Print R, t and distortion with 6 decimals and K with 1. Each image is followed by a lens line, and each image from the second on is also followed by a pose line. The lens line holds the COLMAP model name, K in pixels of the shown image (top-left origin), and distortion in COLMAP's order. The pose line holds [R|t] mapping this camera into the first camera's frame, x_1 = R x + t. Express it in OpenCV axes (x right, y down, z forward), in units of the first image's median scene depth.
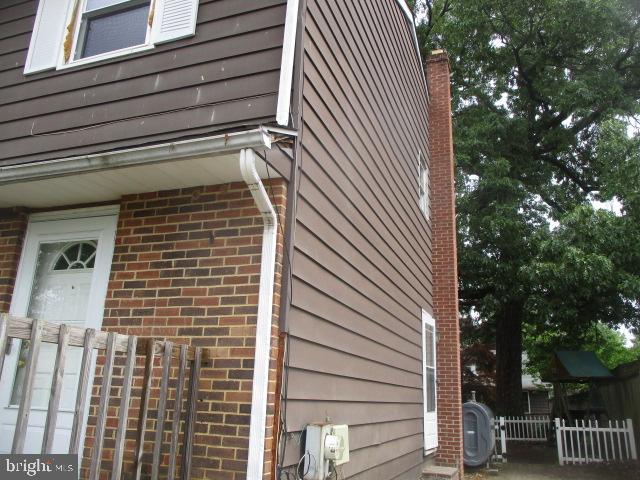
lens RADIAL K [[510.6, 0, 344.5], [0, 510.6, 253.4], [0, 0, 1]] dist [-0.059304, -0.004678]
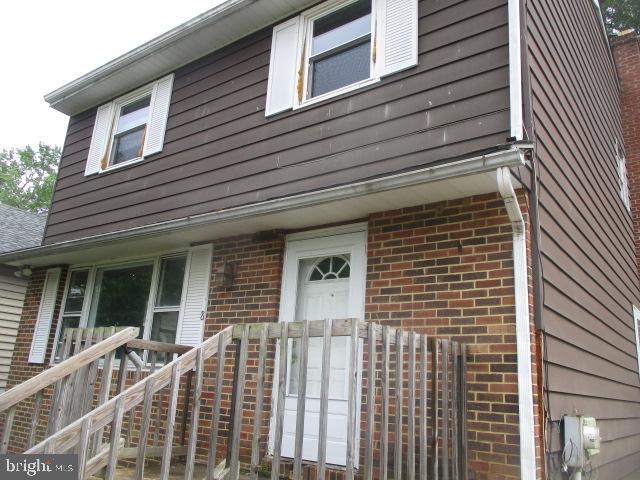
lens RADIAL K [[510.6, 0, 337.6], [0, 510.6, 253.3], [0, 0, 1]] dist [-0.059304, -0.004678]
pose [[0.947585, -0.054562, -0.314810, -0.158460], [0.054518, 0.998473, -0.008950, -0.019981], [0.314817, -0.008682, 0.949113, -0.142957]]
